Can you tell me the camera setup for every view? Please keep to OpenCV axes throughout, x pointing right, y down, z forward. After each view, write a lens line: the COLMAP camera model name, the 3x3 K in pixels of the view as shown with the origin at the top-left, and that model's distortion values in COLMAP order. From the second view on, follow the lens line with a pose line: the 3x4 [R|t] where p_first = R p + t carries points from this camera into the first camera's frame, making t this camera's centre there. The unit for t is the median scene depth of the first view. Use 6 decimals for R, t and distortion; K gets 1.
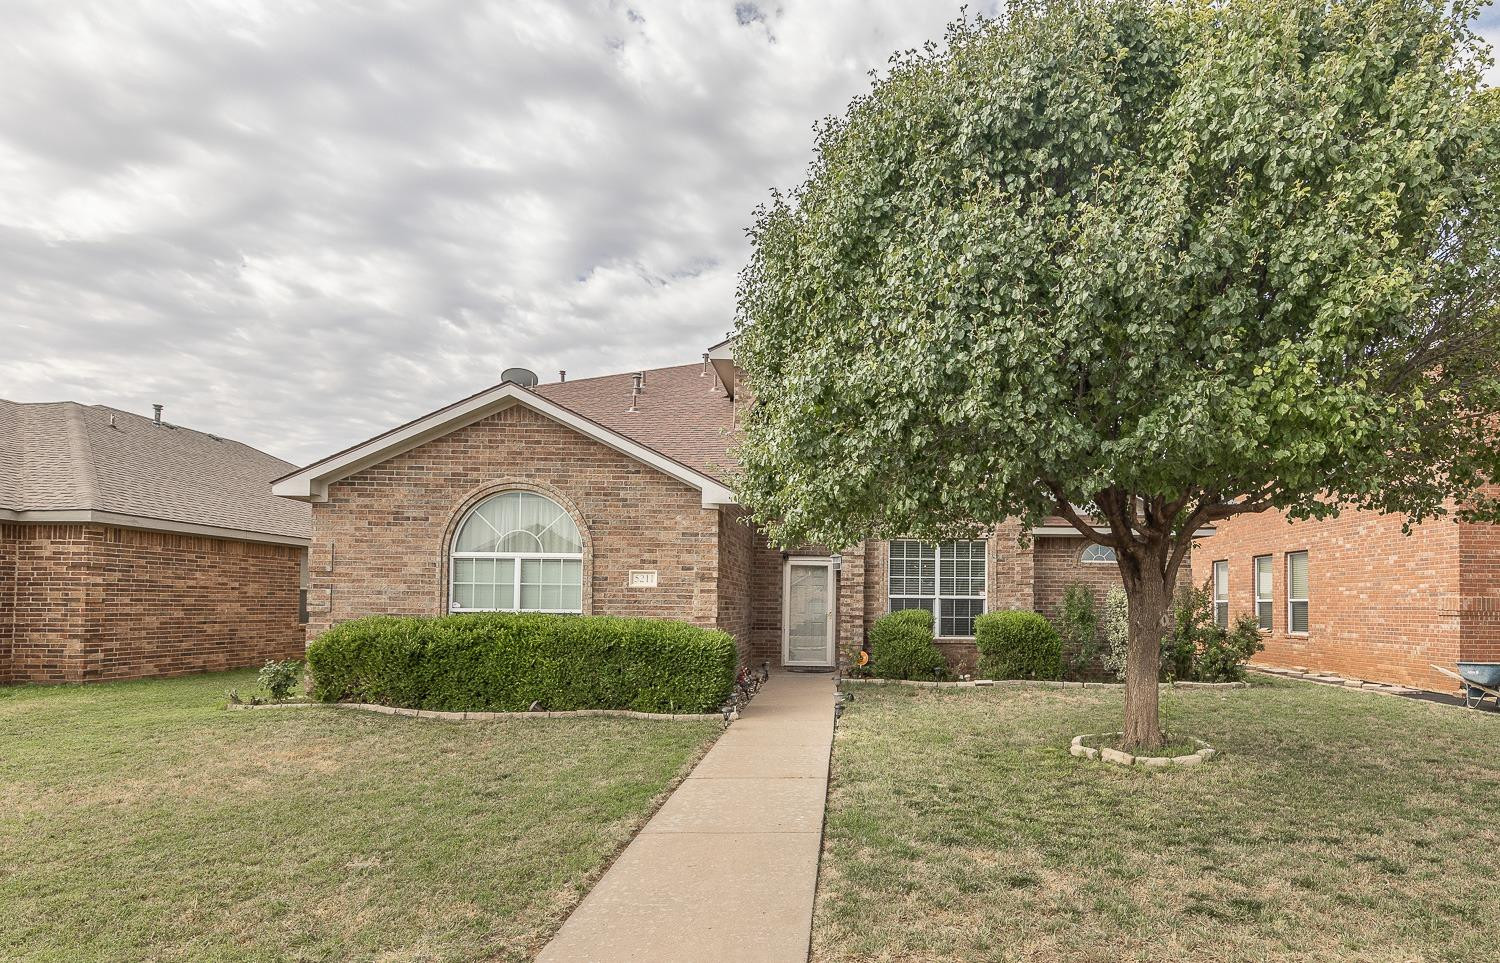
lens RADIAL K [[1024.9, 0, 748.2], [0, 1024.9, 515.1], [0, 0, 1]] dist [0.008084, 0.000742]
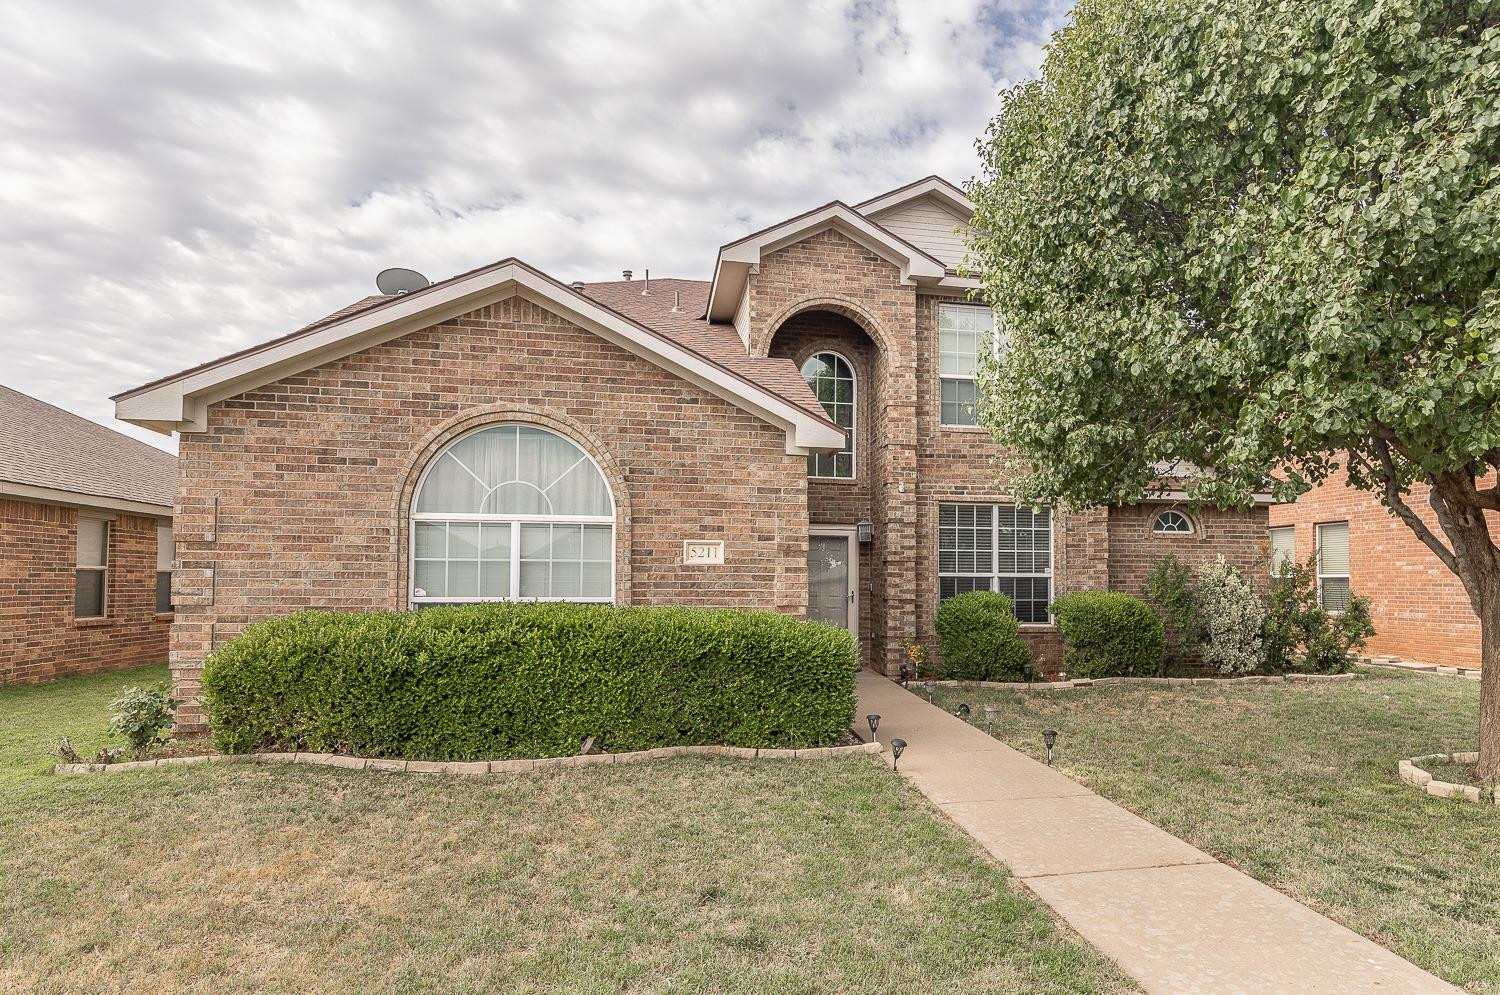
lens RADIAL K [[1058.1, 0, 750.0], [0, 1058.1, 497.5], [0, 0, 1]] dist [0.010245, 0.001807]
pose [[0.971082, 0.011640, 0.238461, -0.239947], [-0.013747, 0.999880, 0.007173, 0.018308], [-0.238349, -0.010244, 0.971126, 0.280763]]
